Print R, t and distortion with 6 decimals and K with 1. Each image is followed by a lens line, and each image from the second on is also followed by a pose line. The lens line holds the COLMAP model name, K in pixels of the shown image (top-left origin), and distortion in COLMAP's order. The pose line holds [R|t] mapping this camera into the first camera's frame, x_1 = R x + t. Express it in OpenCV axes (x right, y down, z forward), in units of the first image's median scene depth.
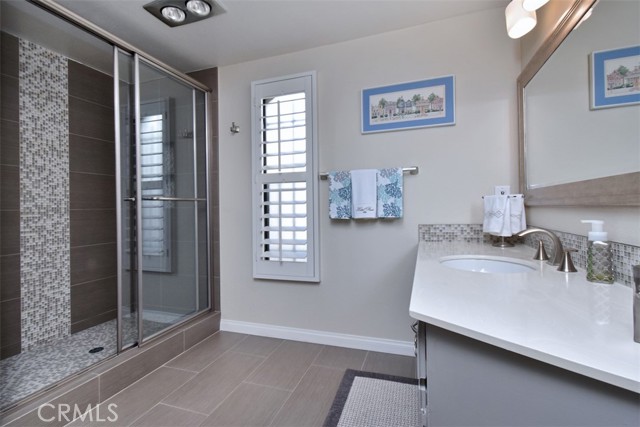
lens RADIAL K [[293.1, 0, 321.7], [0, 293.1, 207.6], [0, 0, 1]] dist [-0.000478, 0.000021]
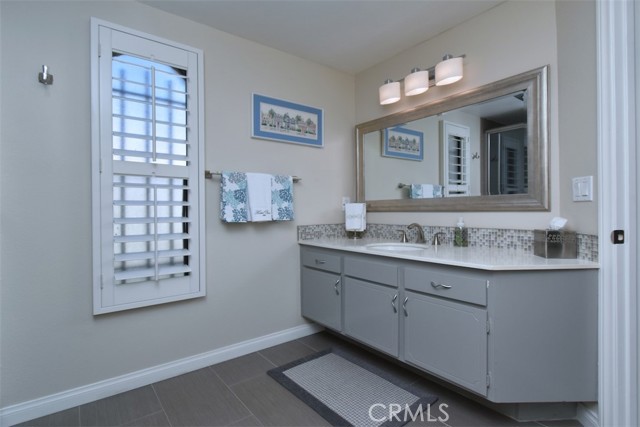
lens RADIAL K [[293.1, 0, 321.7], [0, 293.1, 207.6], [0, 0, 1]] dist [-0.000478, 0.000021]
pose [[0.586667, 0.022041, 0.809528, -0.566718], [-0.009174, 0.999746, -0.020571, 0.008187], [-0.809776, 0.004642, 0.586720, 0.234154]]
